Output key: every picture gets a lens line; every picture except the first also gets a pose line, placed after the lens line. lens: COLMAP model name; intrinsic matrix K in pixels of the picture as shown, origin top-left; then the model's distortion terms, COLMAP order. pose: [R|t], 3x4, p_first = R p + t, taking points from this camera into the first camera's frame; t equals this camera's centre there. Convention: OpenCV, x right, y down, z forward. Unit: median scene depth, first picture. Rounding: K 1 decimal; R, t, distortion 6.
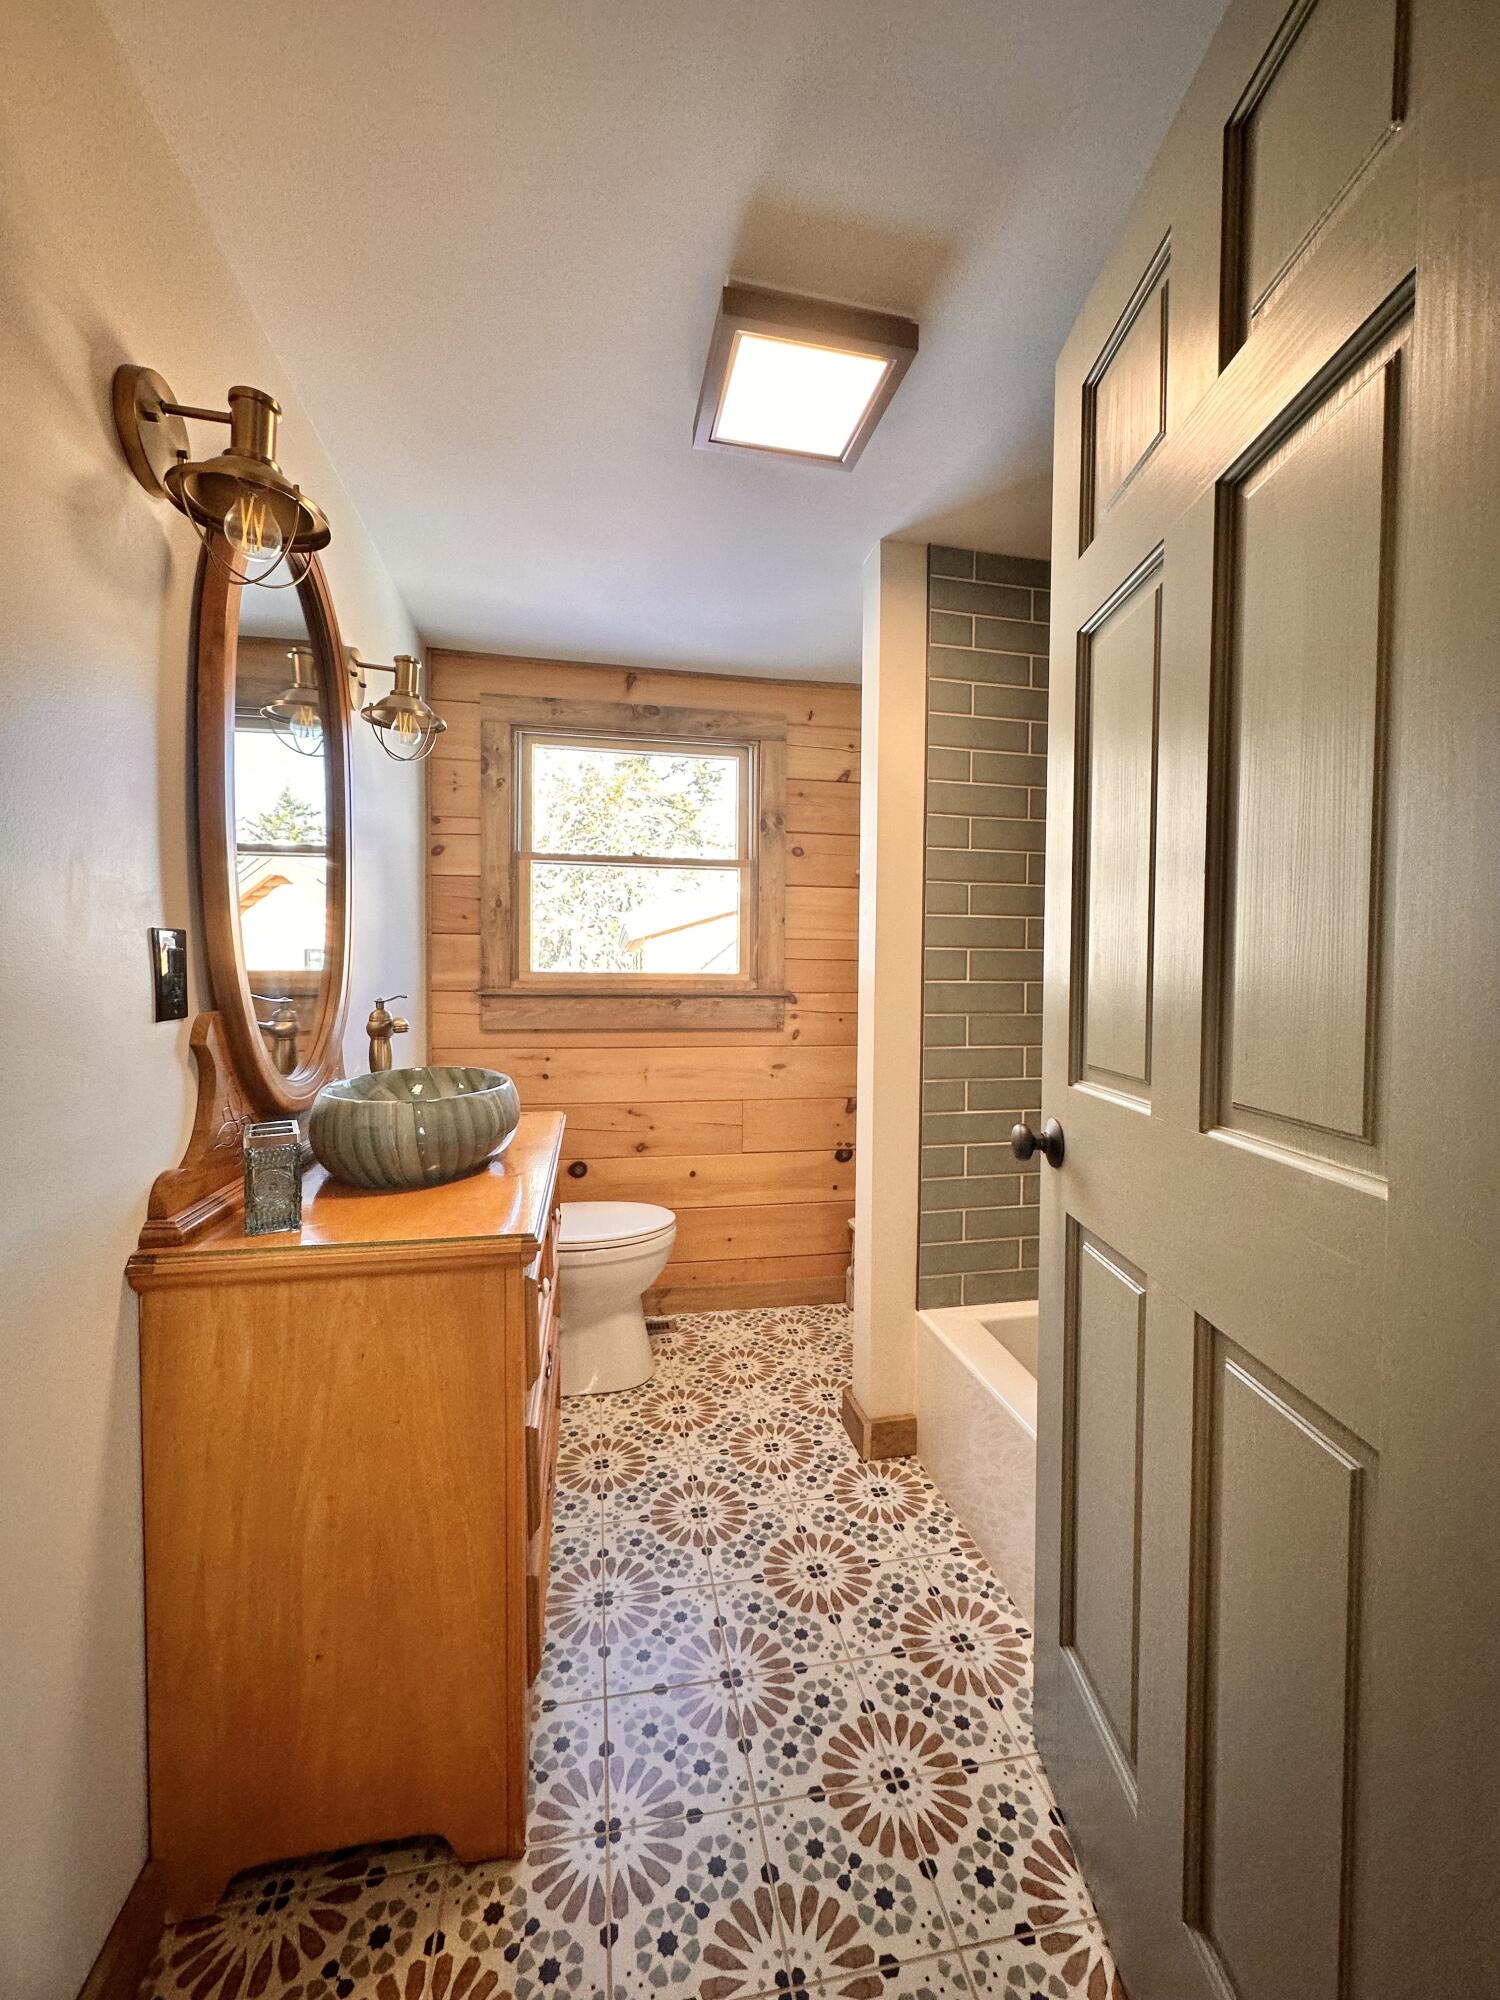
lens RADIAL K [[797.4, 0, 745.1], [0, 797.4, 997.7], [0, 0, 1]] dist [-0.000796, 0.000322]
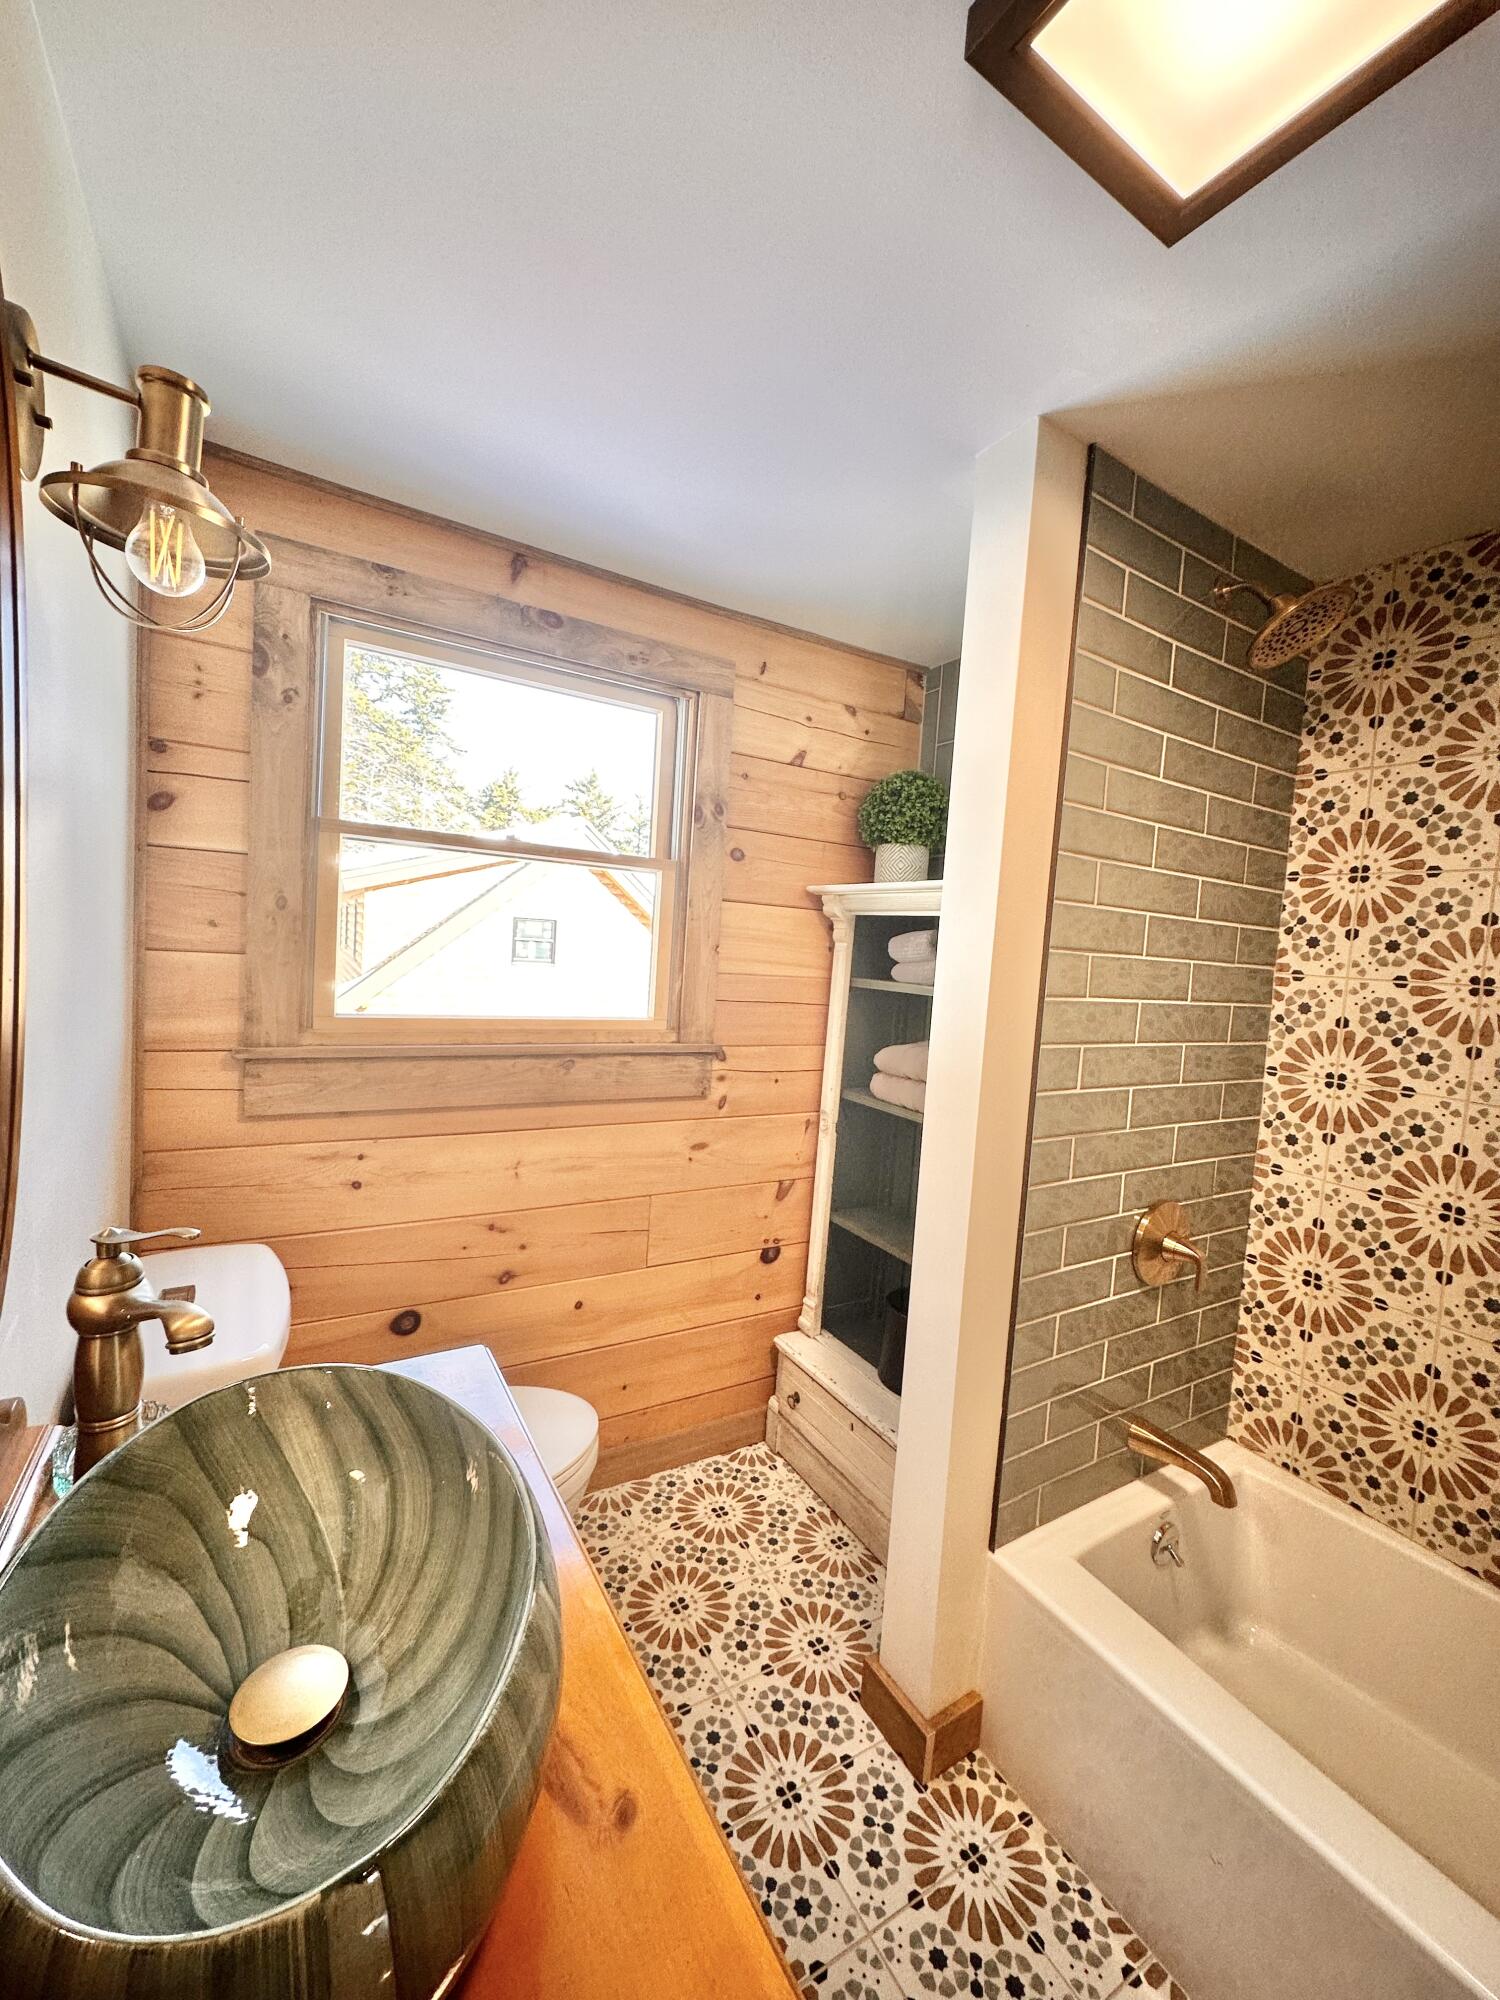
lens RADIAL K [[797.4, 0, 745.1], [0, 797.4, 997.7], [0, 0, 1]] dist [-0.000796, 0.000322]
pose [[0.939810, 0.029591, 0.340415, -0.180287], [-0.046806, 0.998001, 0.042467, -0.087488], [-0.338478, -0.055845, 0.939316, 0.318595]]
